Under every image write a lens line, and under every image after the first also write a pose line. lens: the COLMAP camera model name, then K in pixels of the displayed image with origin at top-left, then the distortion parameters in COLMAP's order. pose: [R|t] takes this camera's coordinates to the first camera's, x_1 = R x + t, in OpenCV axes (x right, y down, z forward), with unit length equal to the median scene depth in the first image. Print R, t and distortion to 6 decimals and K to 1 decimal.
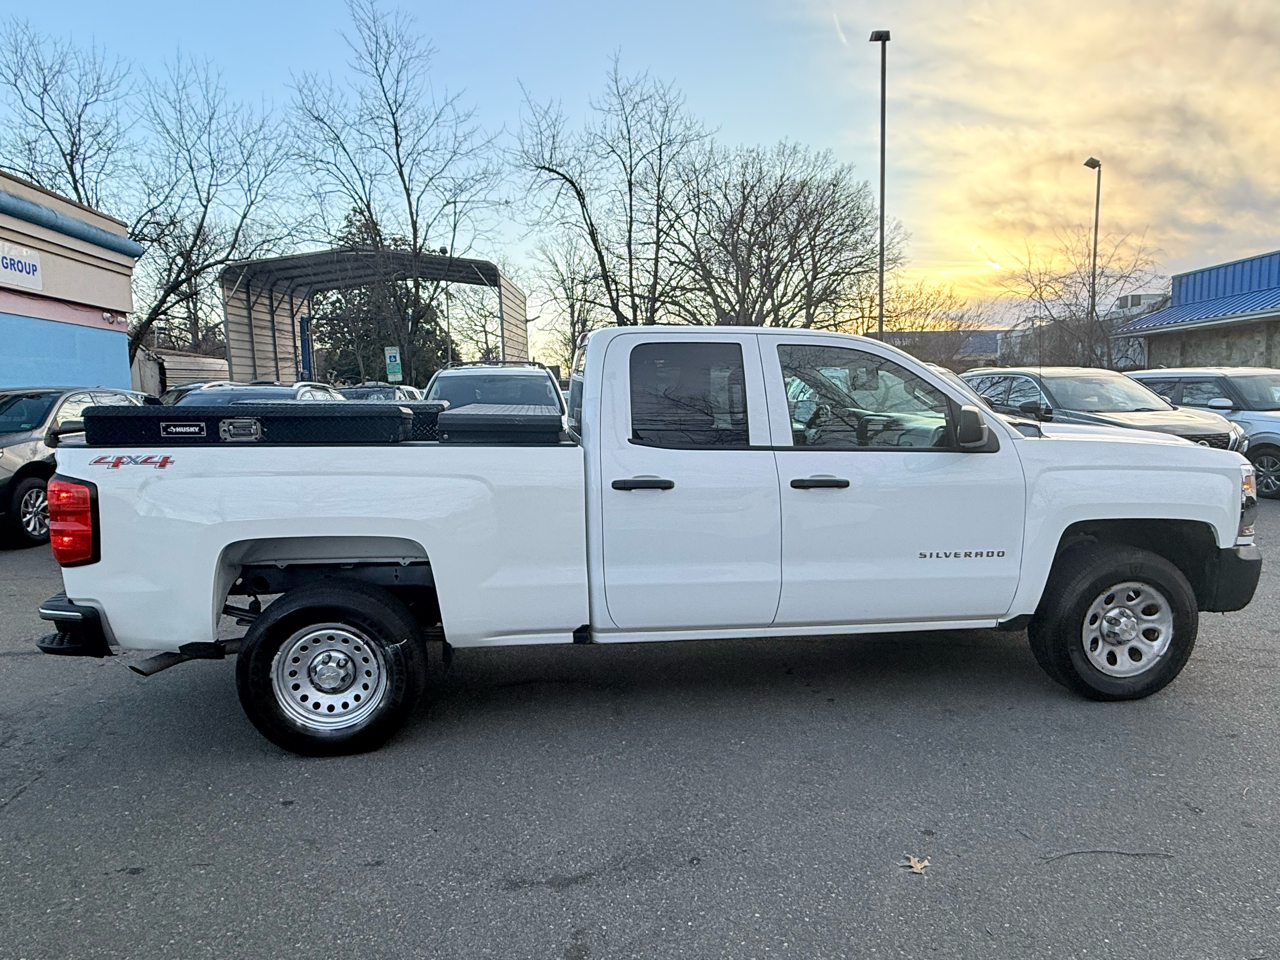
lens RADIAL K [[784.1, 0, 642.0], [0, 784.1, 495.1], [0, 0, 1]] dist [-0.001359, -0.001587]
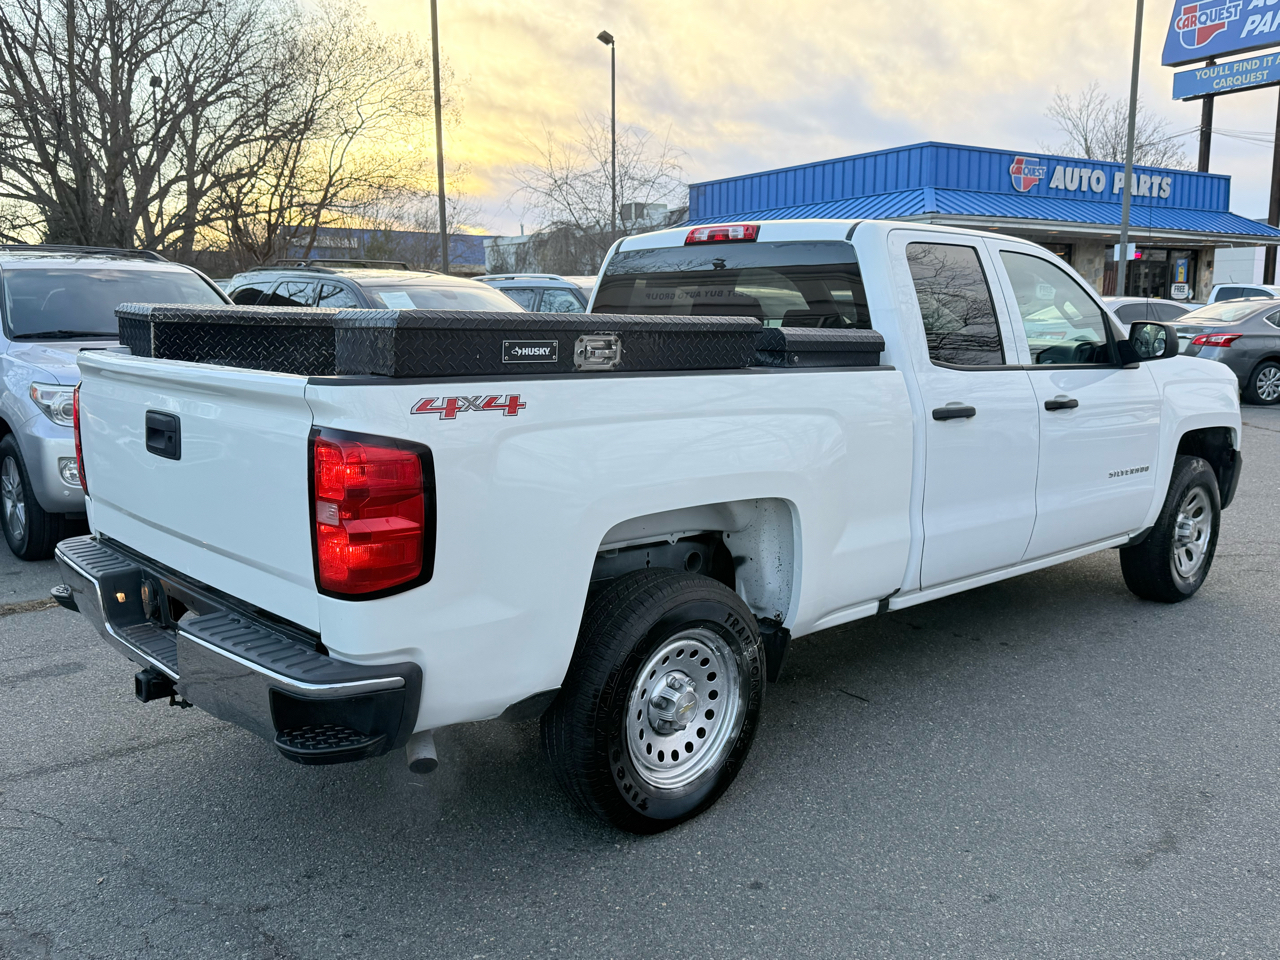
lens RADIAL K [[1080.8, 0, 640.0], [0, 1080.8, 480.0], [0, 0, 1]] dist [0.027269, -0.009691]
pose [[0.817000, -0.075917, 0.571618, -0.875123], [0.062361, 0.997114, 0.043295, -0.012125], [-0.573255, 0.000275, 0.819377, 0.217082]]
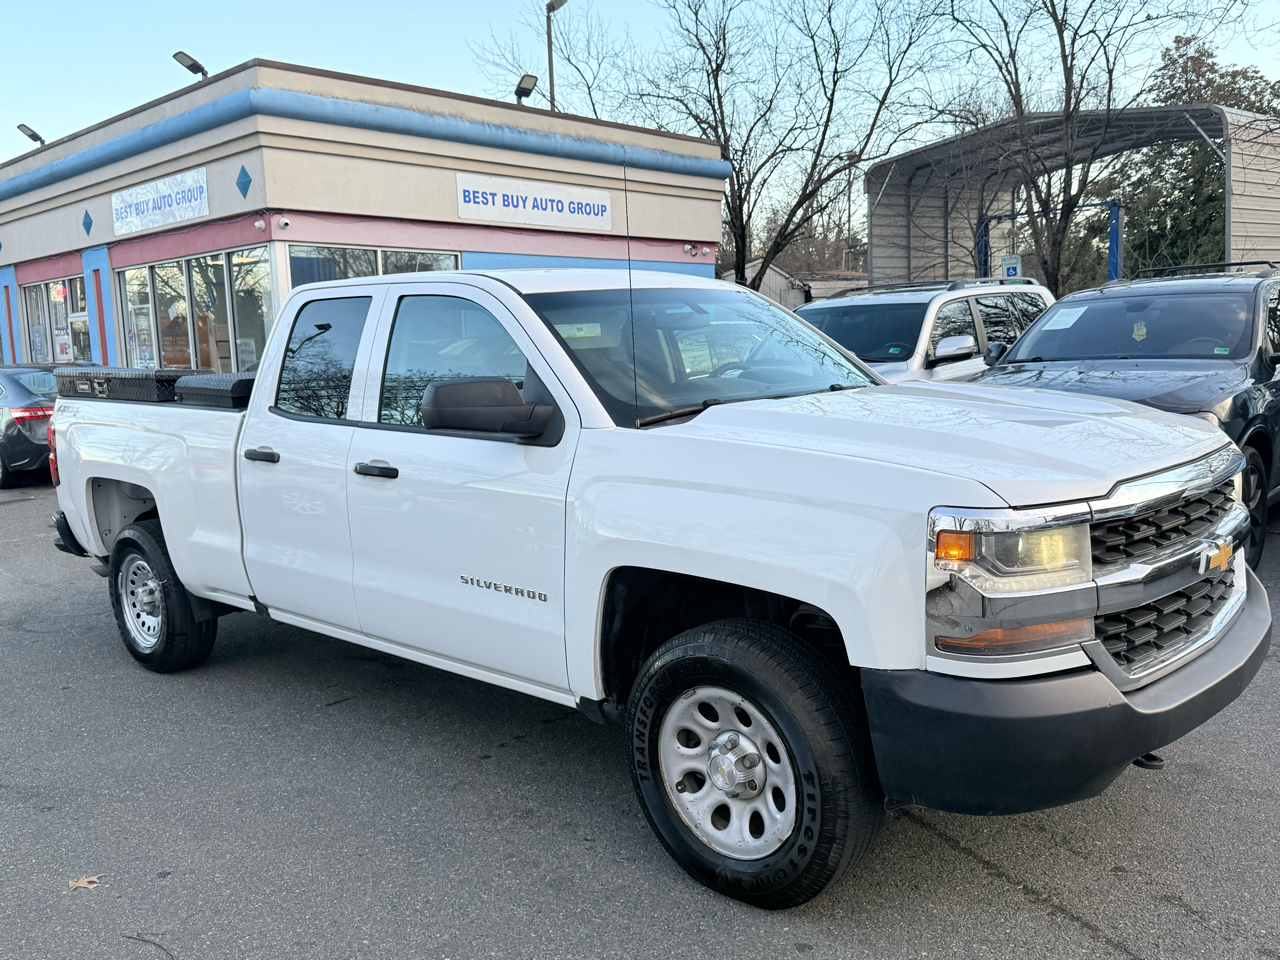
lens RADIAL K [[1084.9, 0, 635.6], [0, 1084.9, 476.2], [0, 0, 1]] dist [0.133950, -0.161400]
pose [[0.646115, 0.085213, -0.758469, 1.201537], [-0.070067, 0.996174, 0.052230, -0.083141], [0.760017, 0.019397, 0.649613, 0.440832]]
